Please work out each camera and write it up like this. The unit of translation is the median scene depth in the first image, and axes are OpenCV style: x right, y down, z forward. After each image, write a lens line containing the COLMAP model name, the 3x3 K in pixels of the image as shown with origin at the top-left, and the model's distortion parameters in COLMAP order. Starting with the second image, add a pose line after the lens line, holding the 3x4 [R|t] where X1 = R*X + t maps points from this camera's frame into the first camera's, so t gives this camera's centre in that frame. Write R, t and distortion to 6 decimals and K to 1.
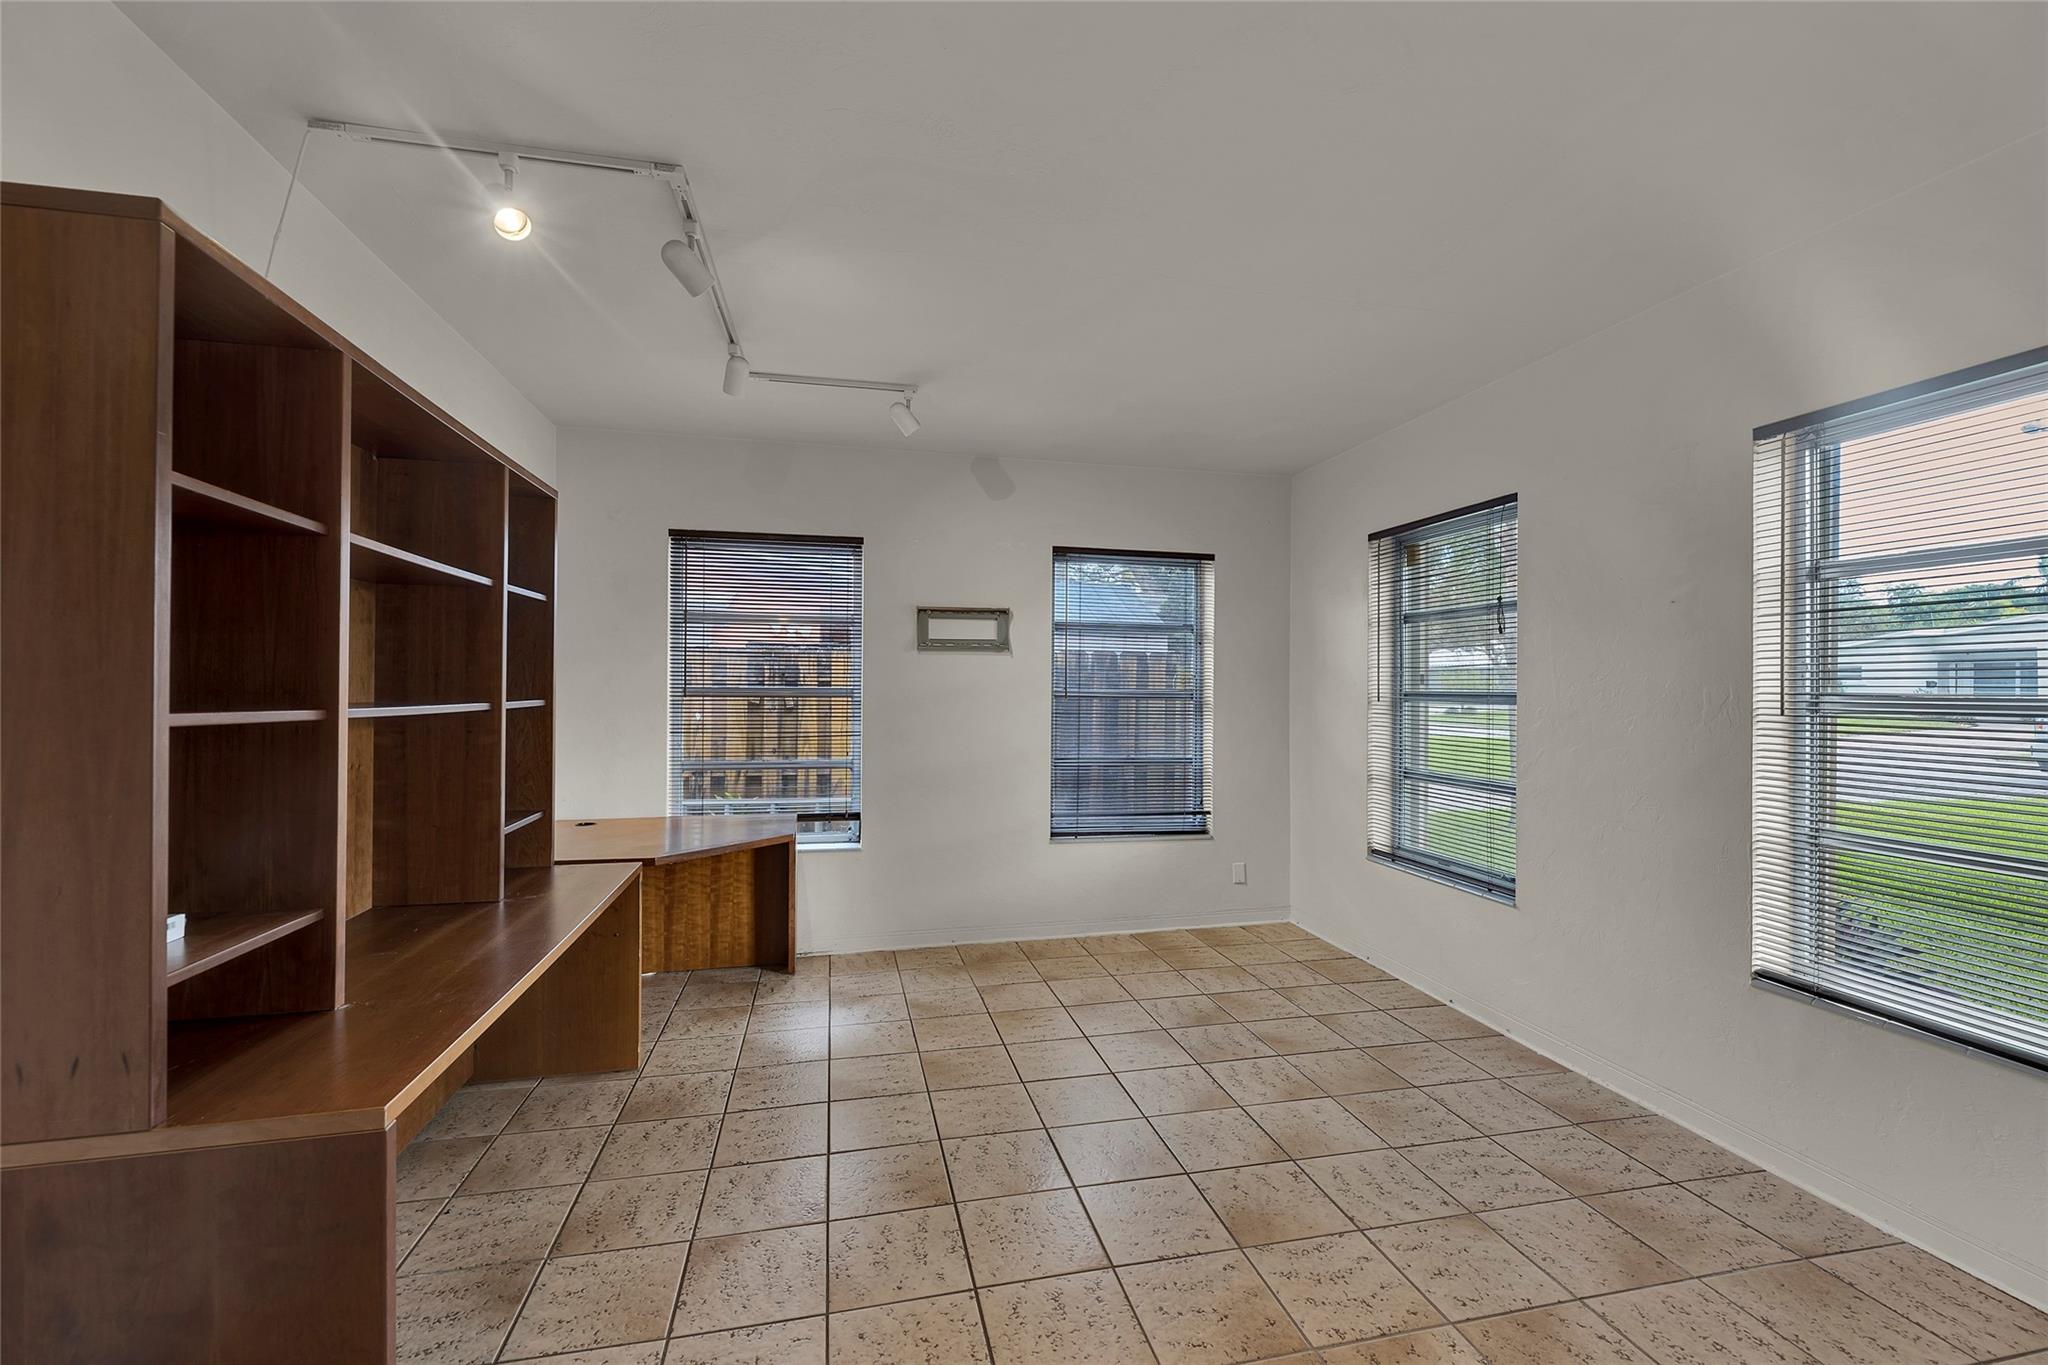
lens RADIAL K [[845.1, 0, 1019.0], [0, 845.1, 679.5], [0, 0, 1]] dist [0.000415, 0.000174]
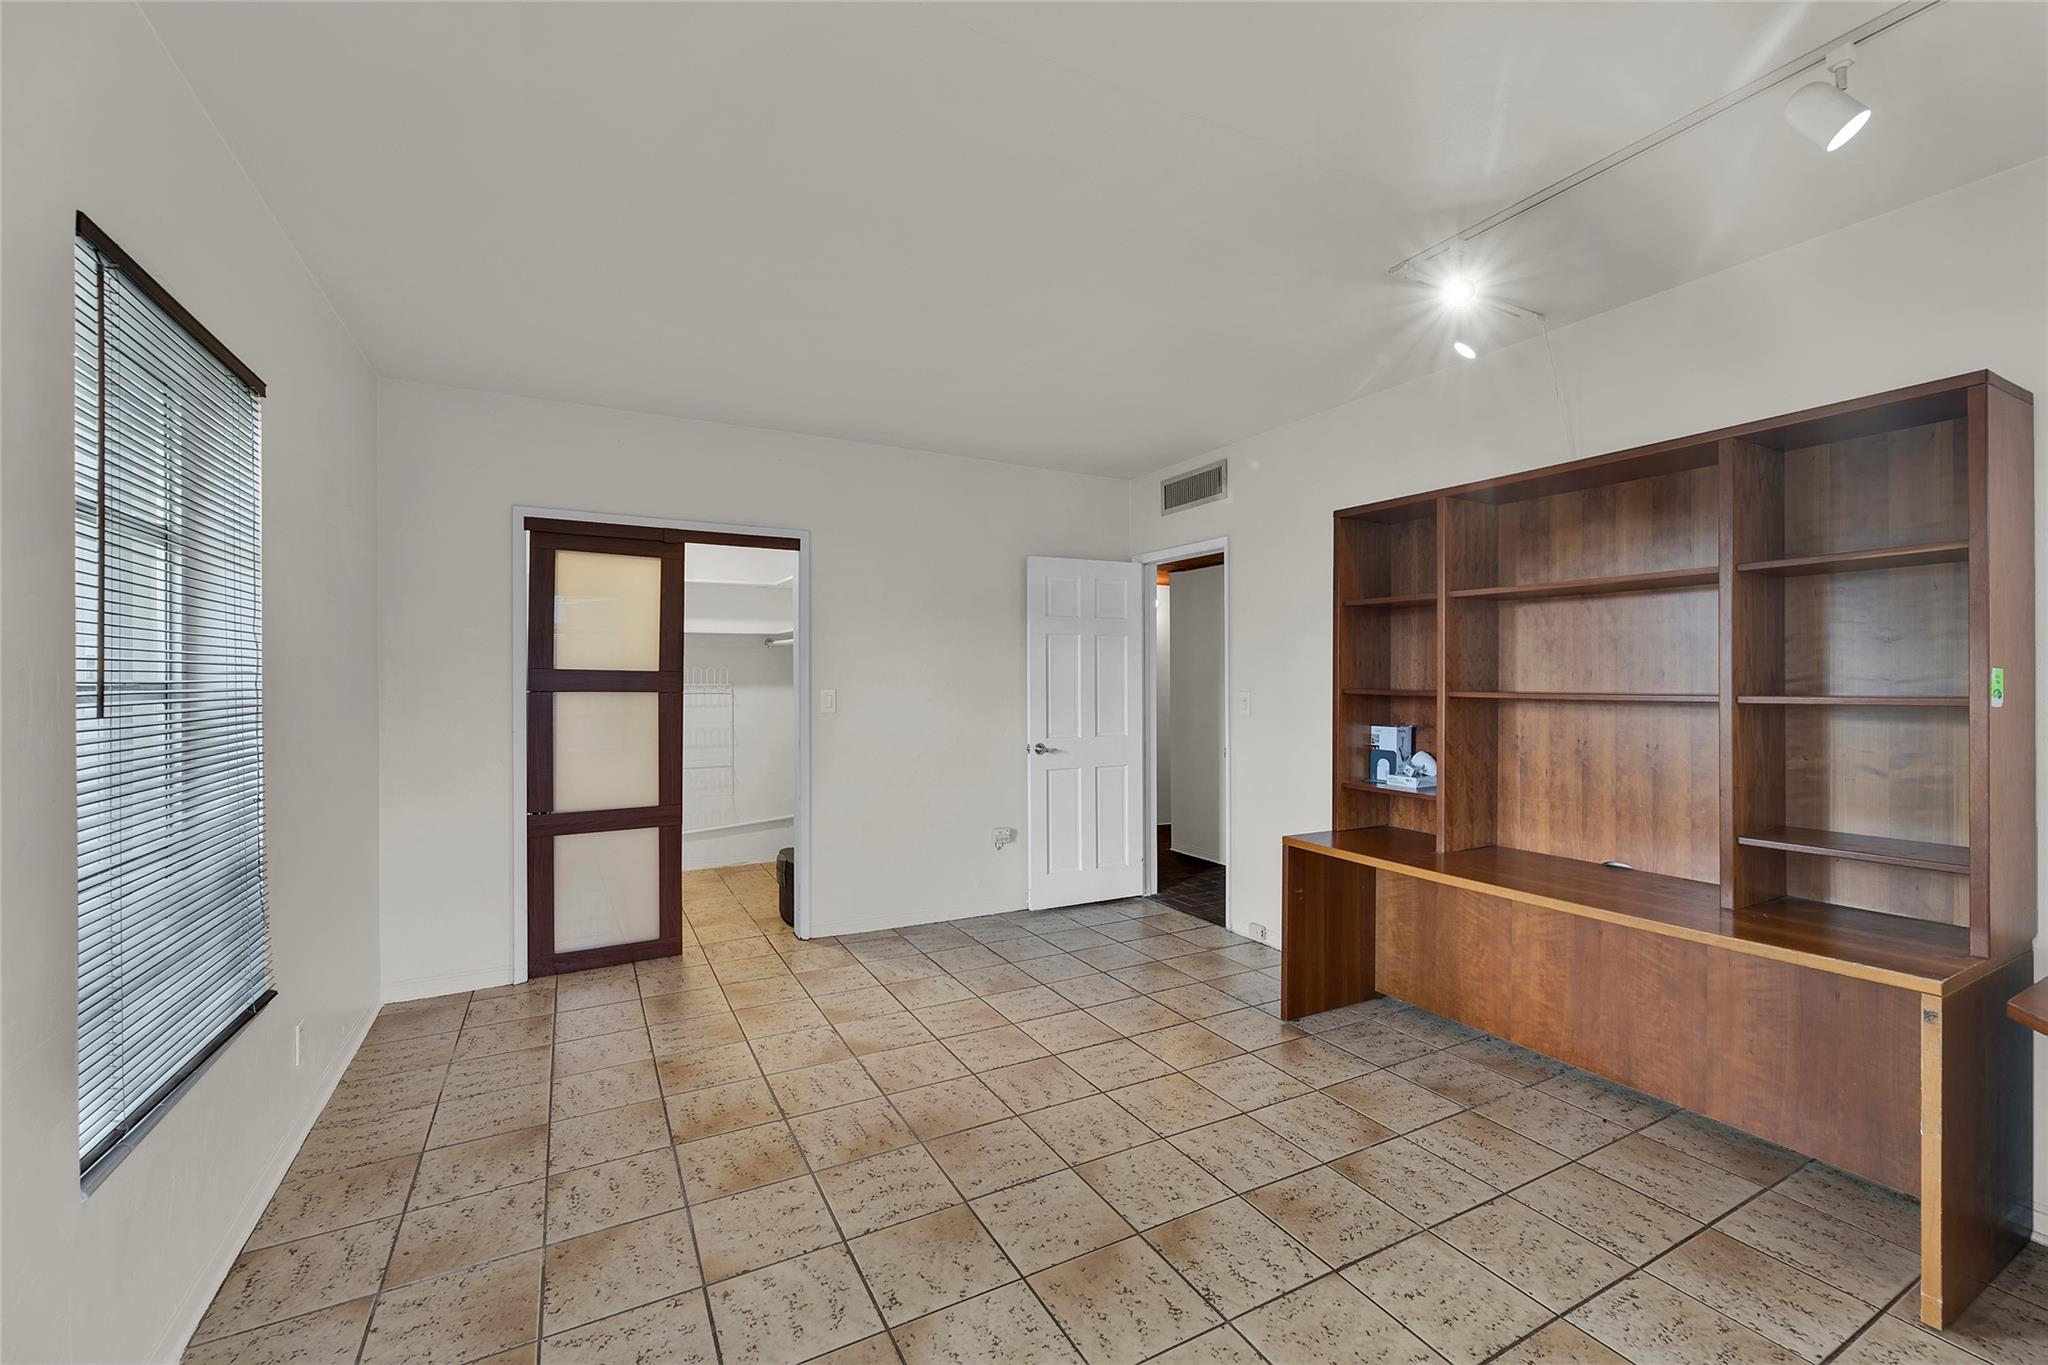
lens RADIAL K [[845.1, 0, 1019.0], [0, 845.1, 679.5], [0, 0, 1]] dist [0.000415, 0.000174]
pose [[-0.962553, -0.003451, -0.271073, 0.478331], [-0.000116, 0.999924, -0.012317, 0.013107], [0.271095, -0.011824, -0.962480, 2.010644]]
